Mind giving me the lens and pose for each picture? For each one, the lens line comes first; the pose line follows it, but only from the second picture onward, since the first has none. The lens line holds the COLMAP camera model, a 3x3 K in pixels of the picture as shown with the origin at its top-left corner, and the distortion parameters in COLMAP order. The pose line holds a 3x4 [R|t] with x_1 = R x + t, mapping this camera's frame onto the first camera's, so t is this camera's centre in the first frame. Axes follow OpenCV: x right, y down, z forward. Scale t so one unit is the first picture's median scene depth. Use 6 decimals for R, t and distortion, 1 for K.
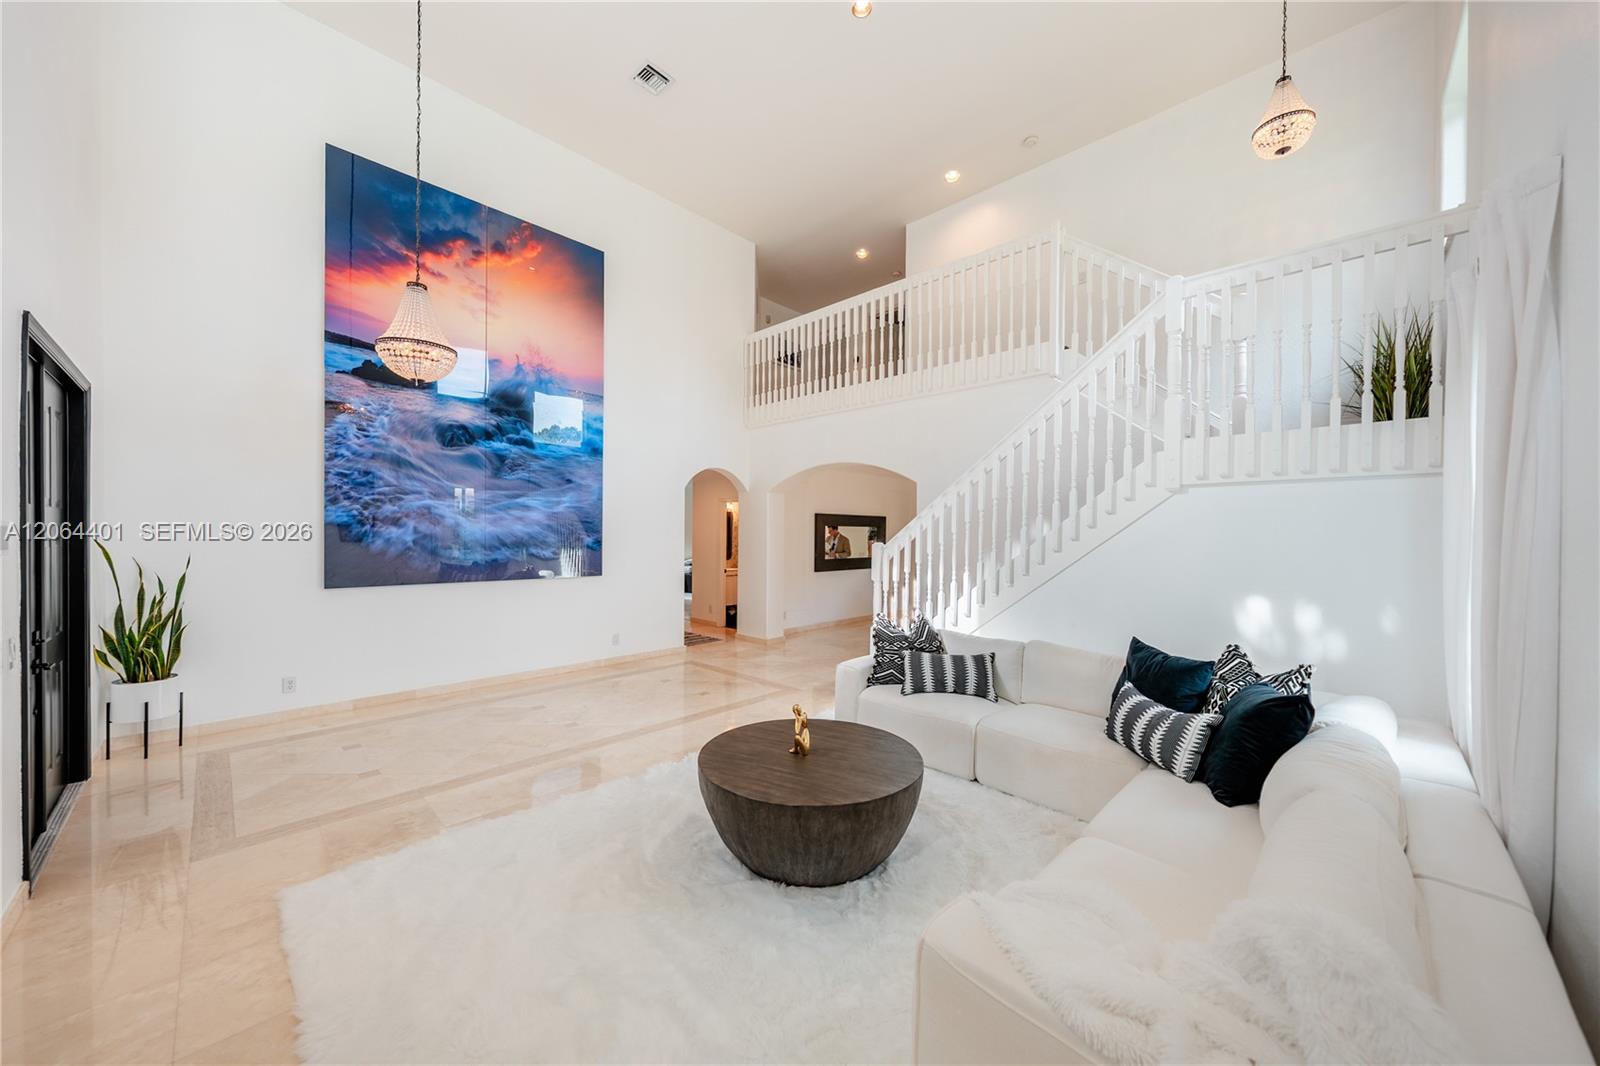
lens RADIAL K [[567.4, 0, 804.6], [0, 567.4, 544.2], [0, 0, 1]] dist [0.000336, 0.000101]
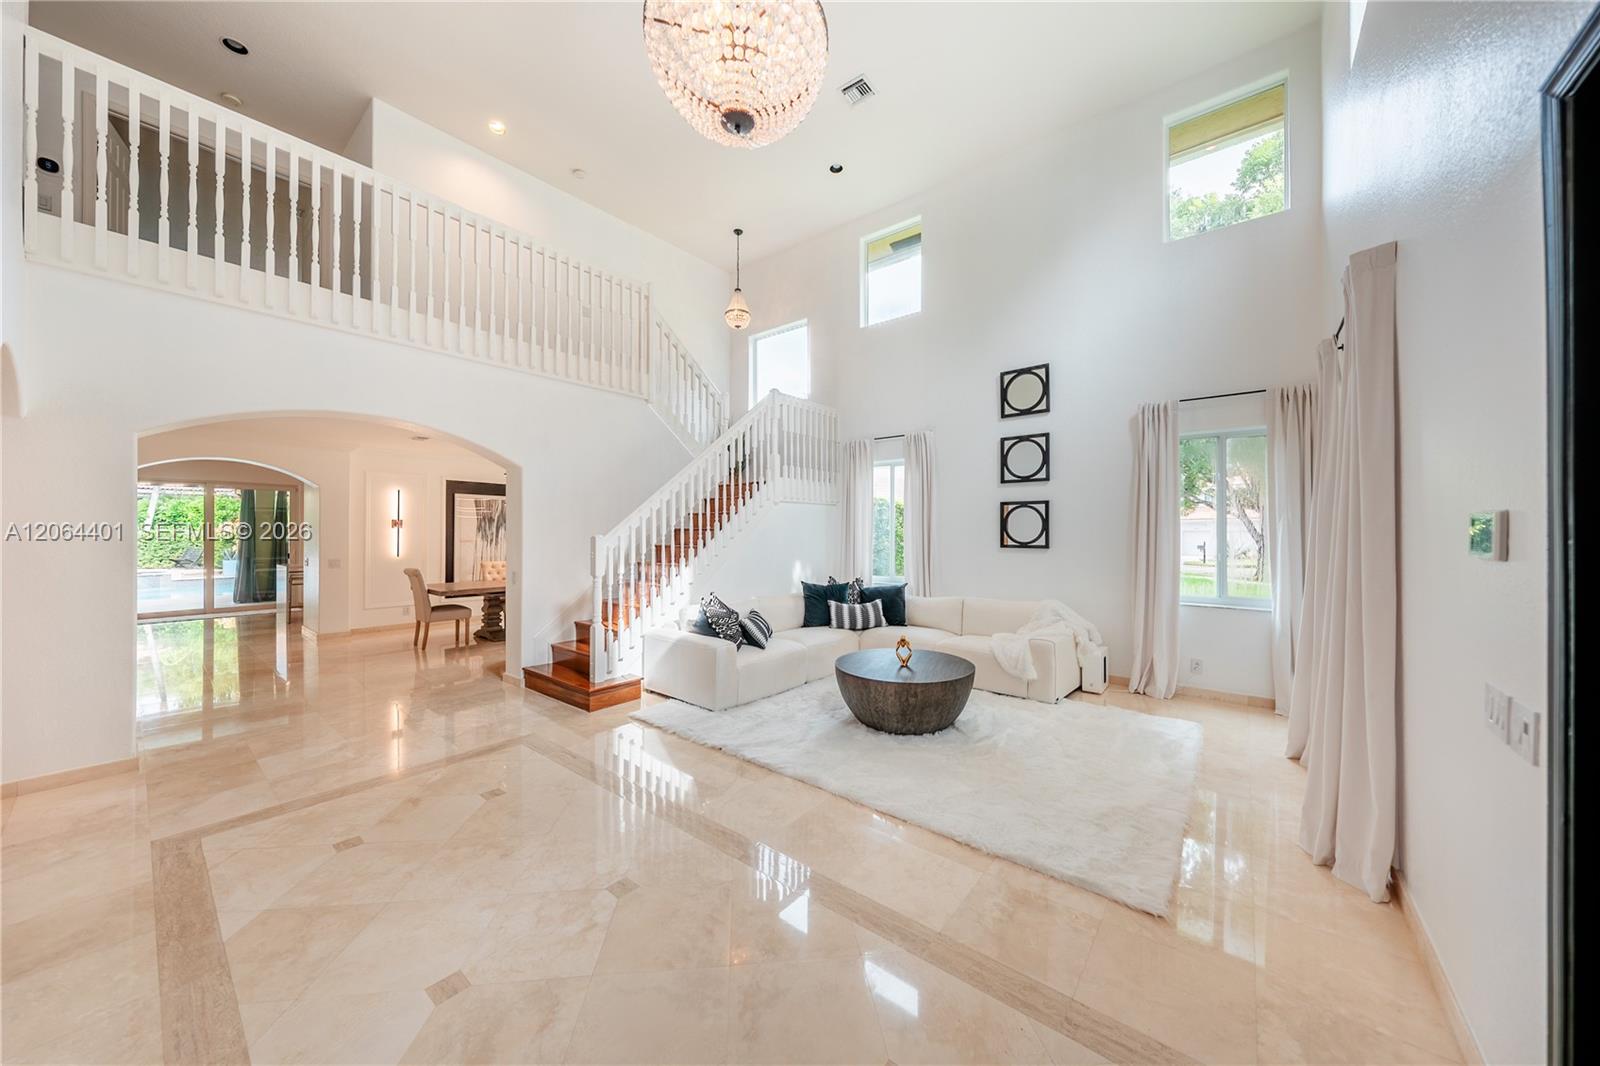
lens RADIAL K [[539.1, 0, 800.6], [0, 539.1, 527.4], [0, 0, 1]] dist [-0.000331, -0.000155]
pose [[-0.085022, 0.003582, 0.996373, -0.880465], [0.015423, 0.999878, -0.002279, -0.009701], [-0.996260, 0.015174, -0.085067, 0.834710]]
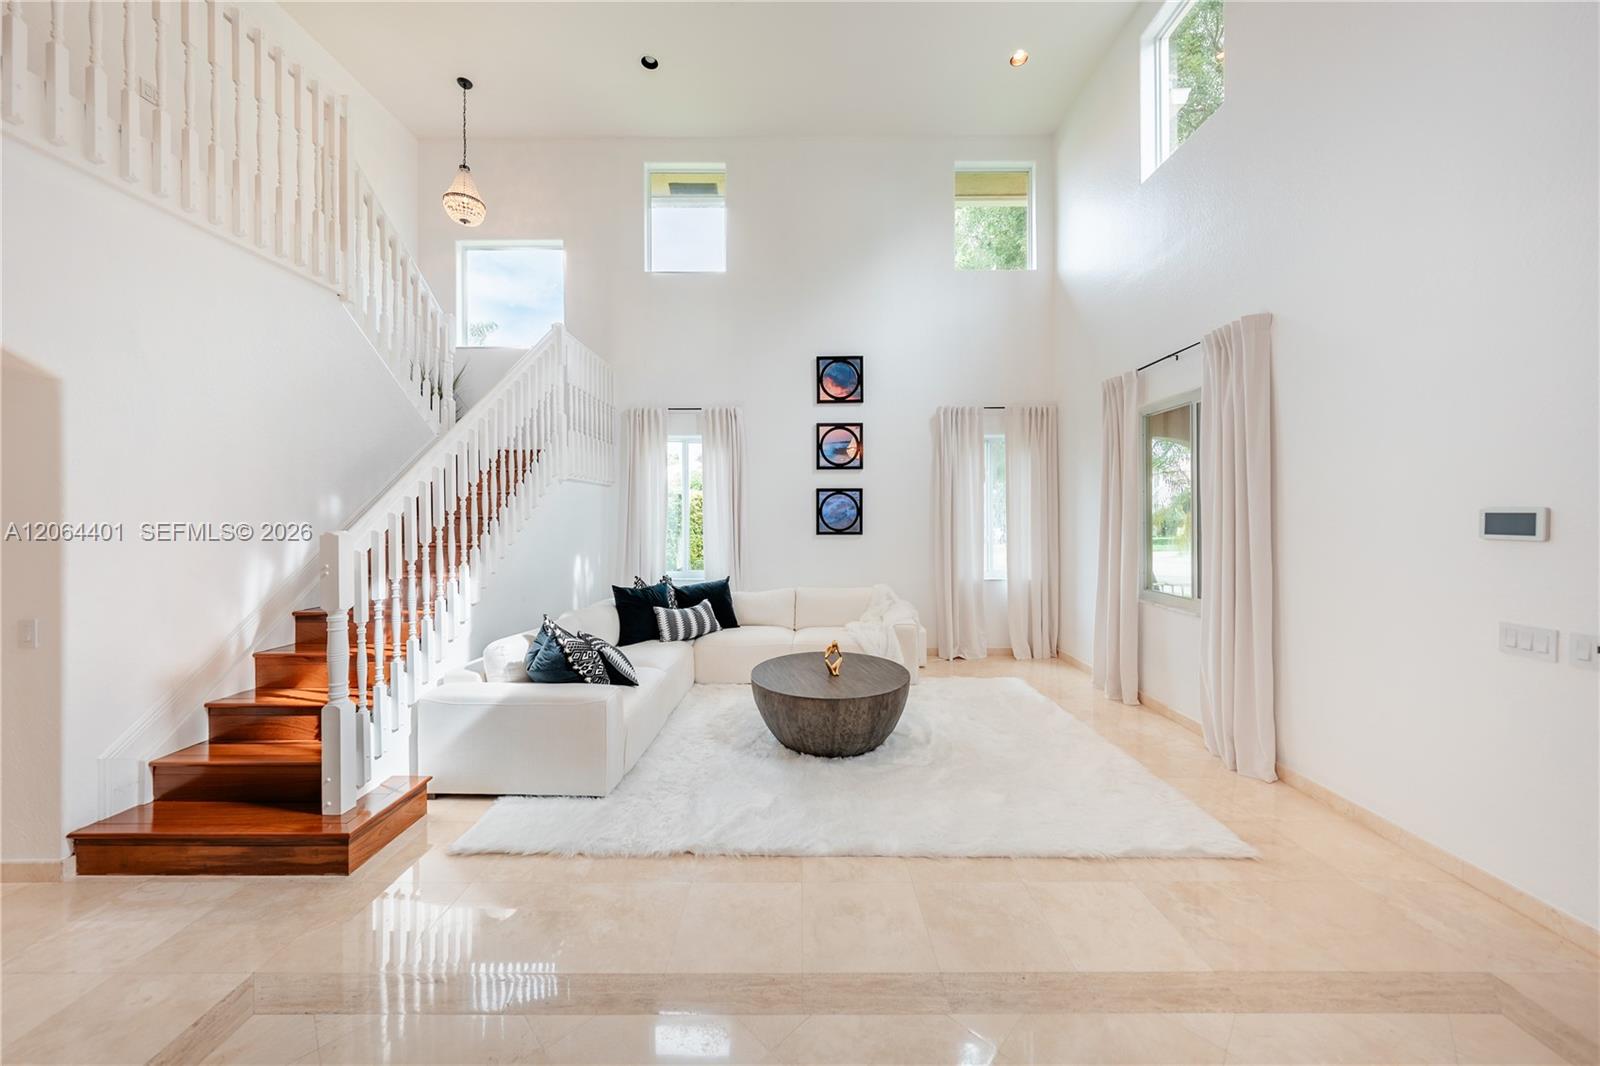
lens RADIAL K [[549.9, 0, 795.0], [0, 549.9, 515.6], [0, 0, 1]] dist [-0.002019, -0.000203]
pose [[-0.687327, -0.001557, 0.726346, -0.544102], [0.012014, 0.999837, 0.013512, -0.020104], [-0.726249, 0.018014, -0.687196, 1.167866]]
